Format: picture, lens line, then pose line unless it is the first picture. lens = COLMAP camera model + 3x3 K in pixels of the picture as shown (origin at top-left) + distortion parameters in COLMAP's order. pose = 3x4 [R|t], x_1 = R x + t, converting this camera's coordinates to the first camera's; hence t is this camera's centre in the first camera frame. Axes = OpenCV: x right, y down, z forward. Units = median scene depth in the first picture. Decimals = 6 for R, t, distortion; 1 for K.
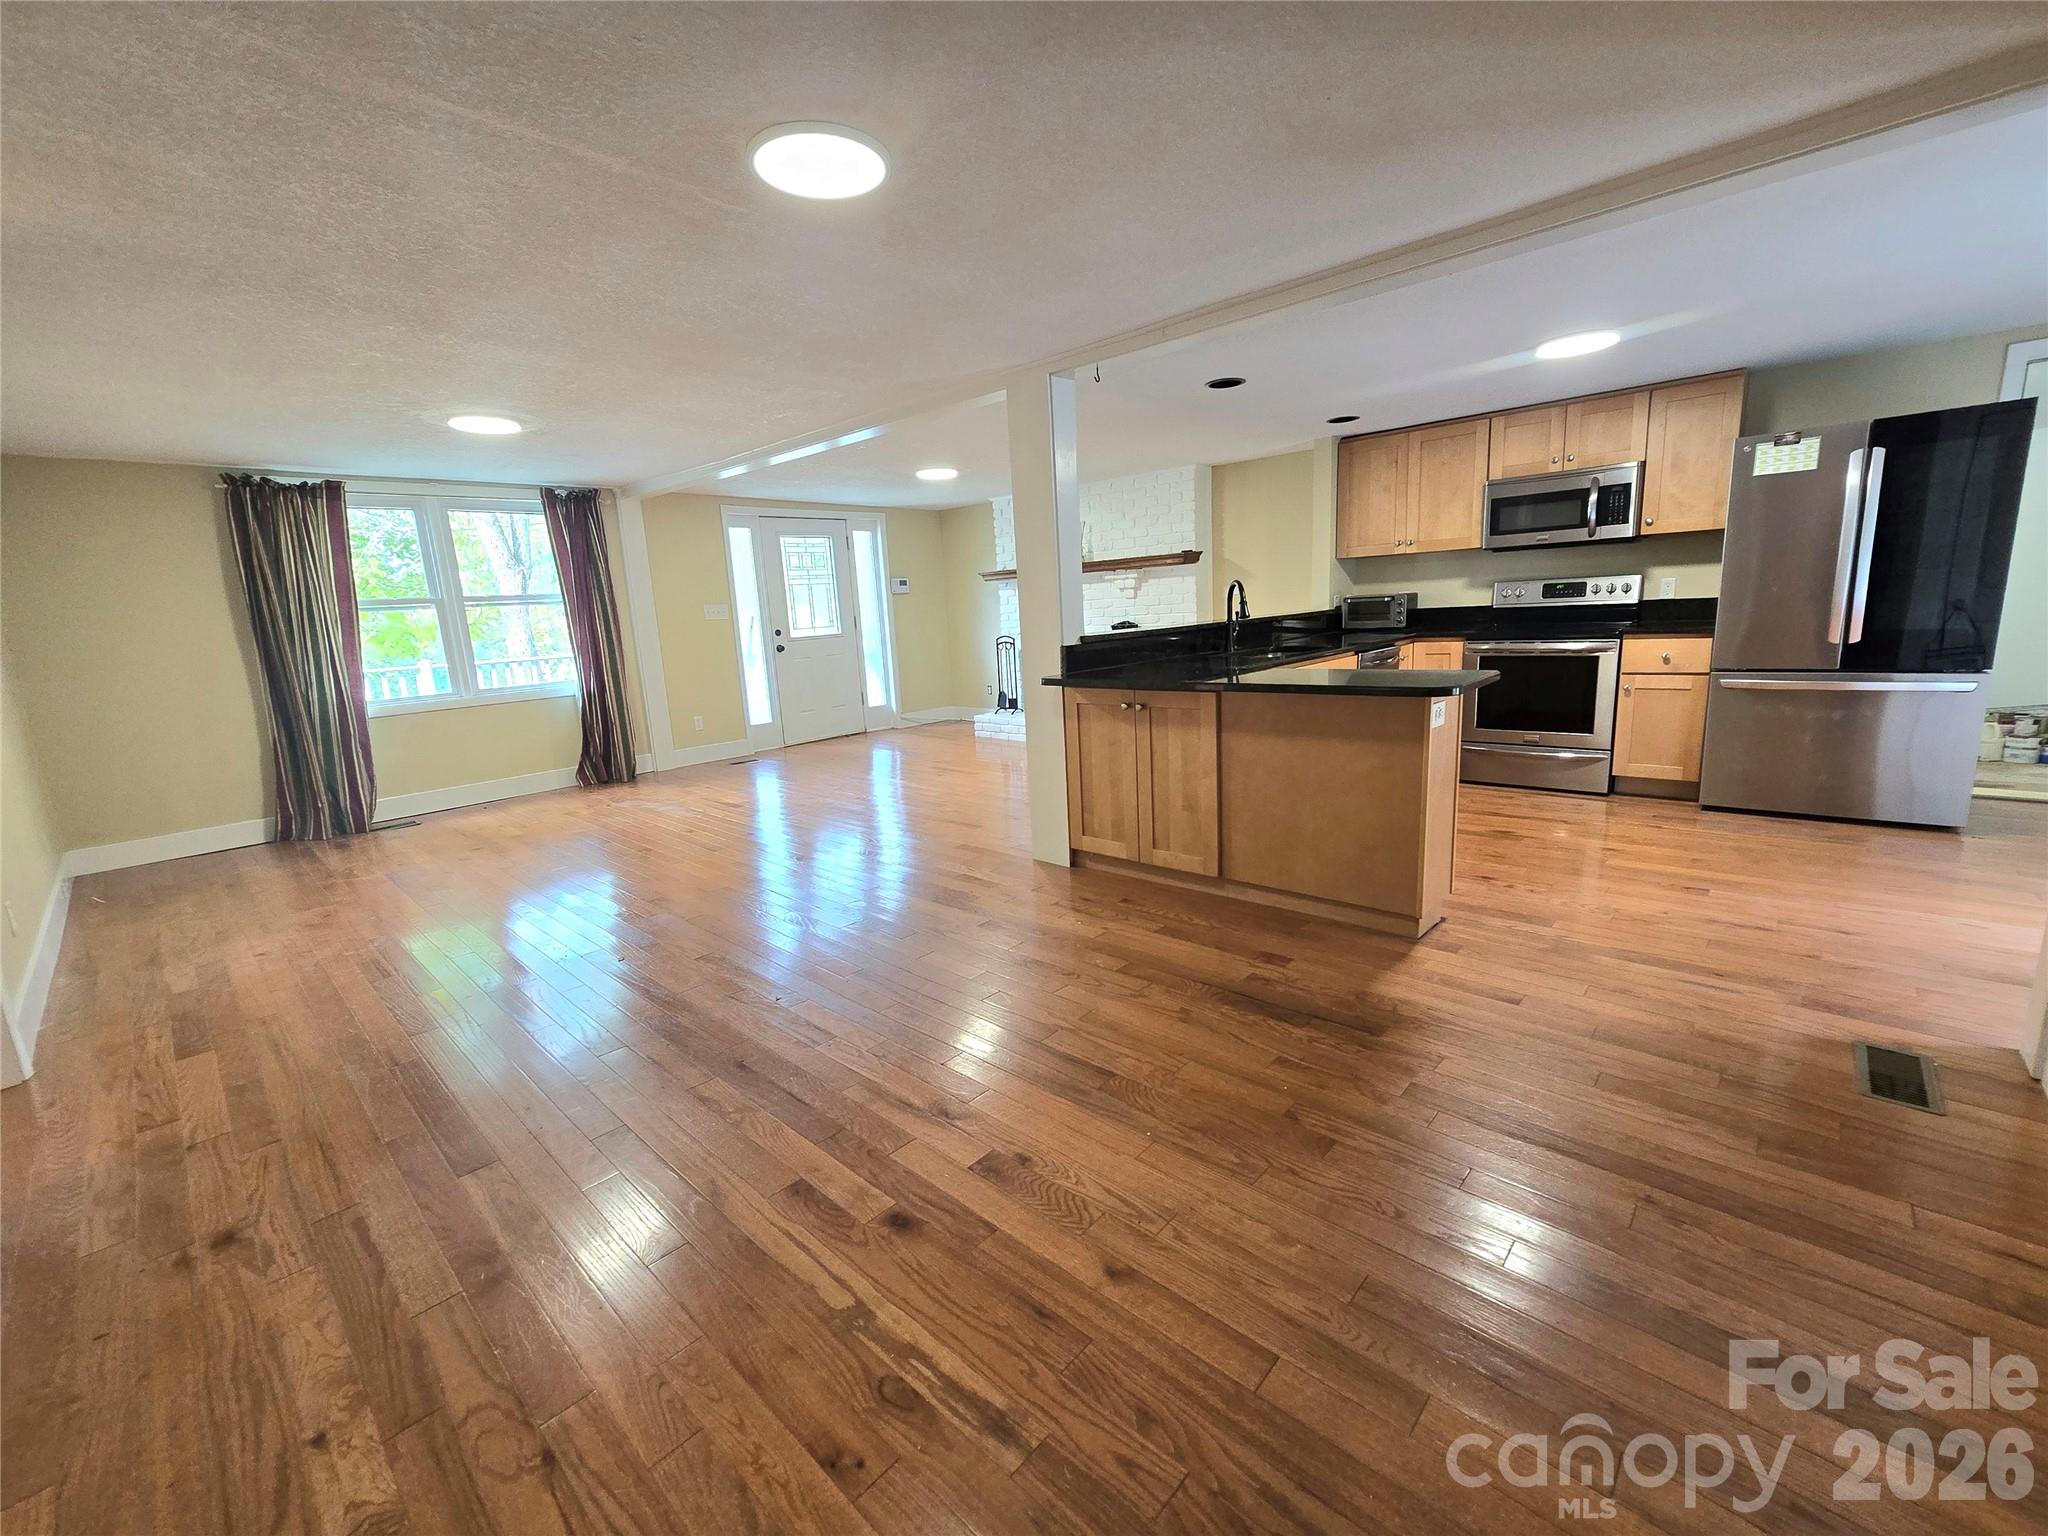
lens RADIAL K [[836.4, 0, 1020.8], [0, 836.4, 772.7], [0, 0, 1]] dist [-0.003623, 0.000013]
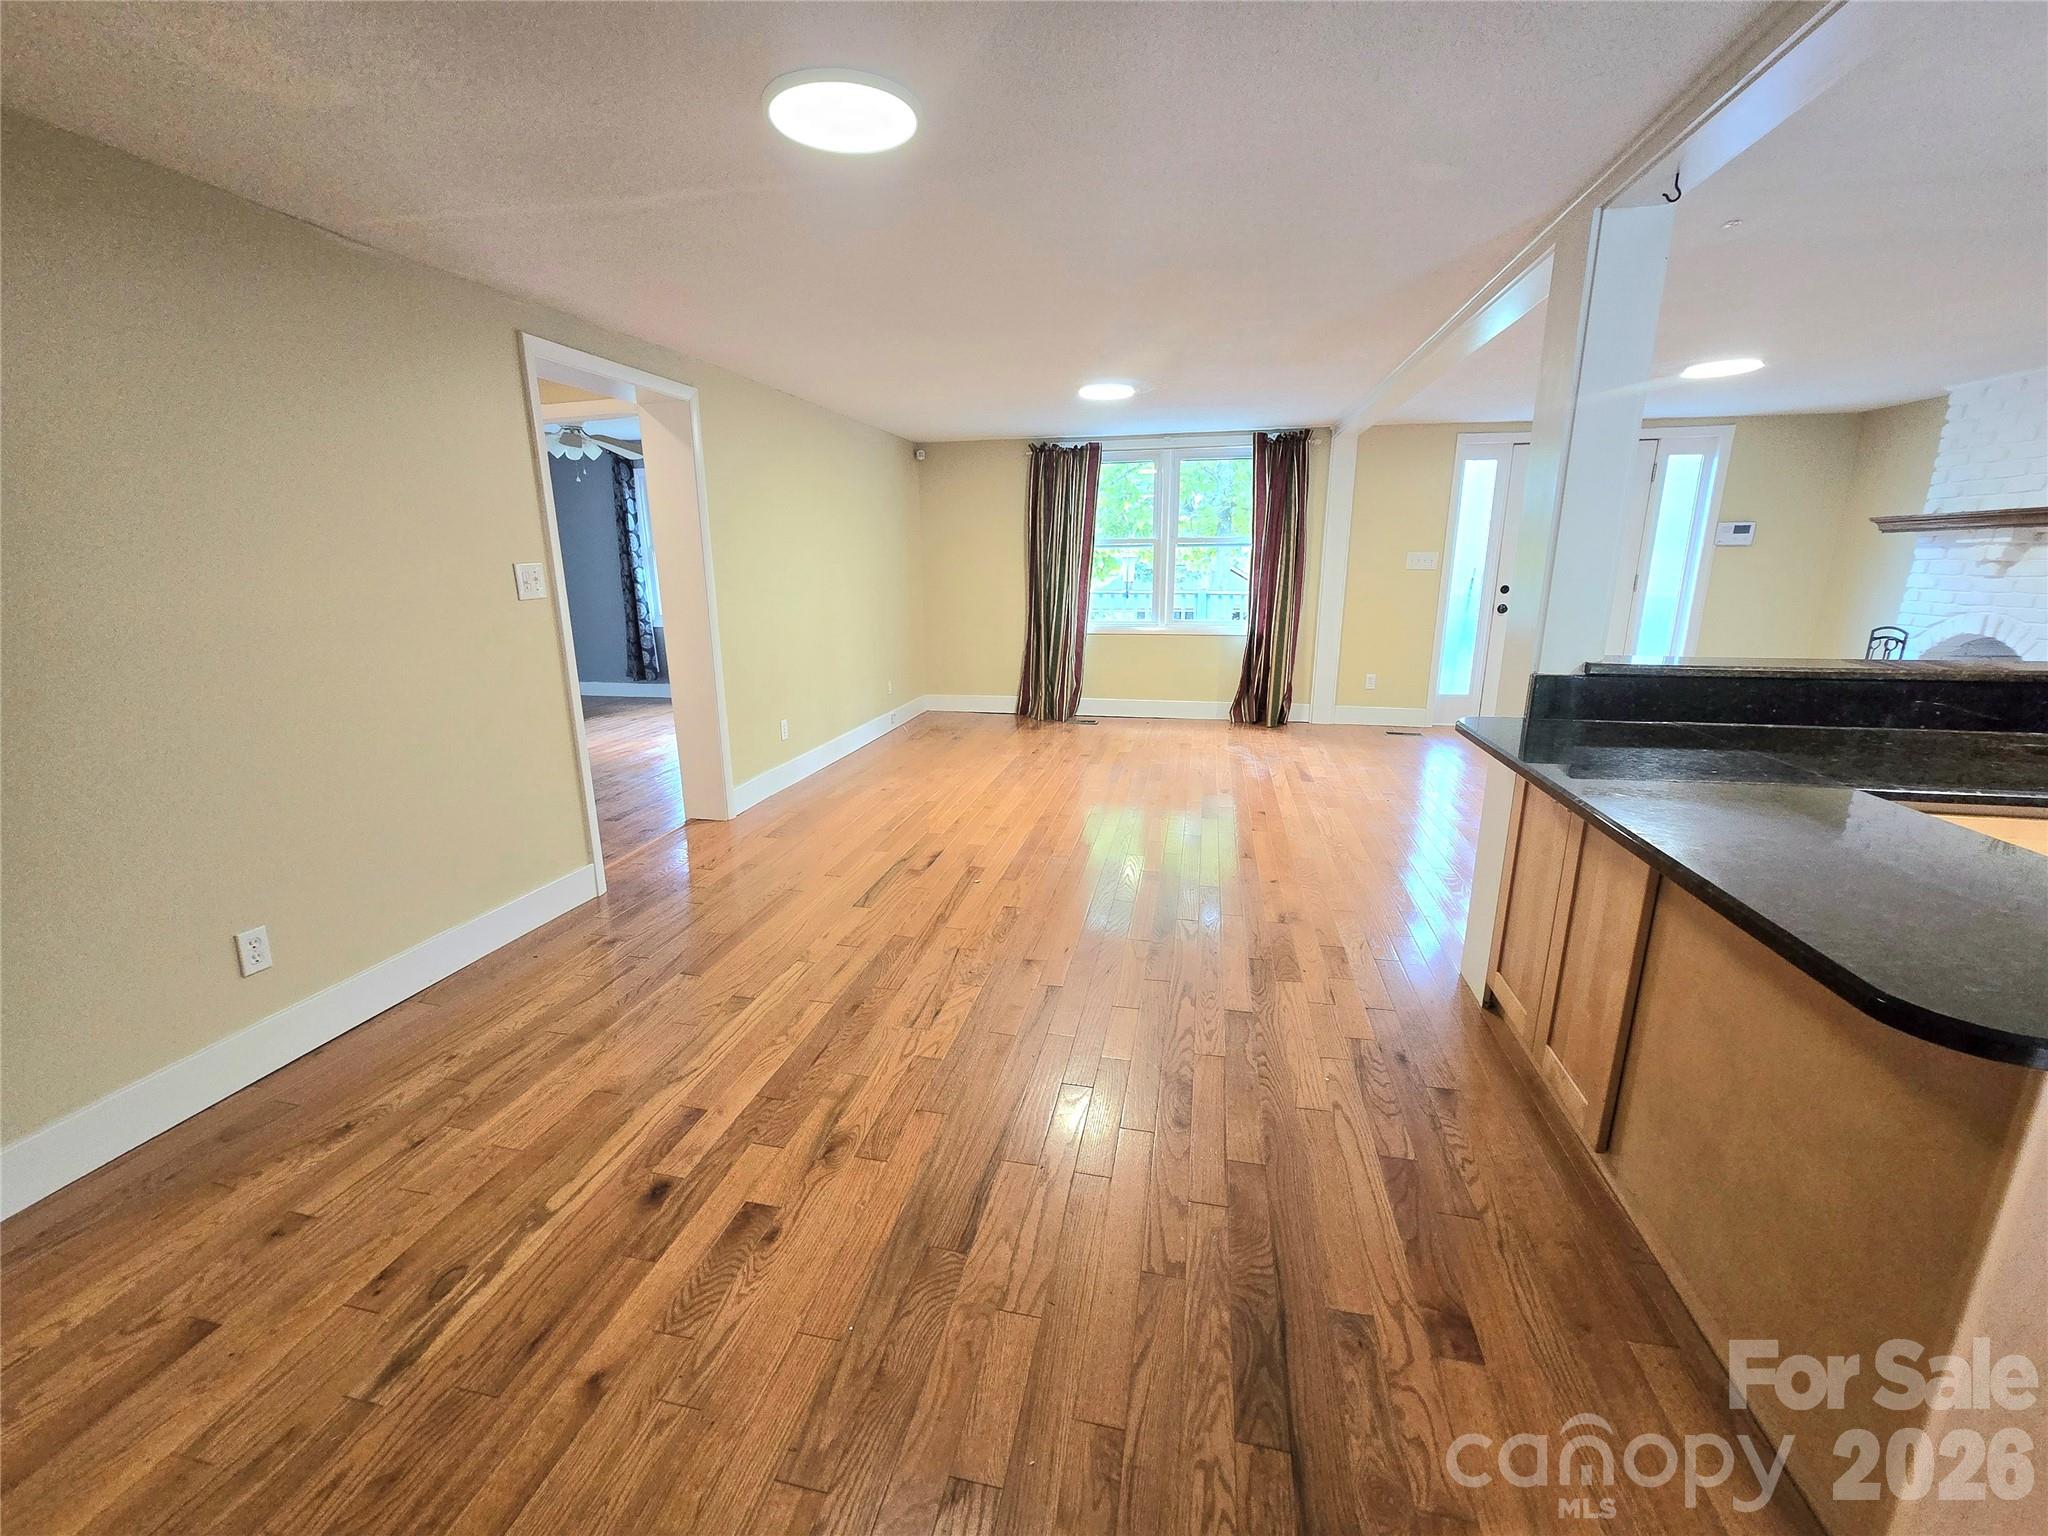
lens RADIAL K [[836.4, 0, 1020.8], [0, 836.4, 772.7], [0, 0, 1]] dist [-0.003623, 0.000013]
pose [[0.512193, 0.262489, -0.817776, 0.262125], [-0.188991, 0.963261, 0.190817, -0.087654], [0.837819, 0.056817, 0.542983, 0.242691]]
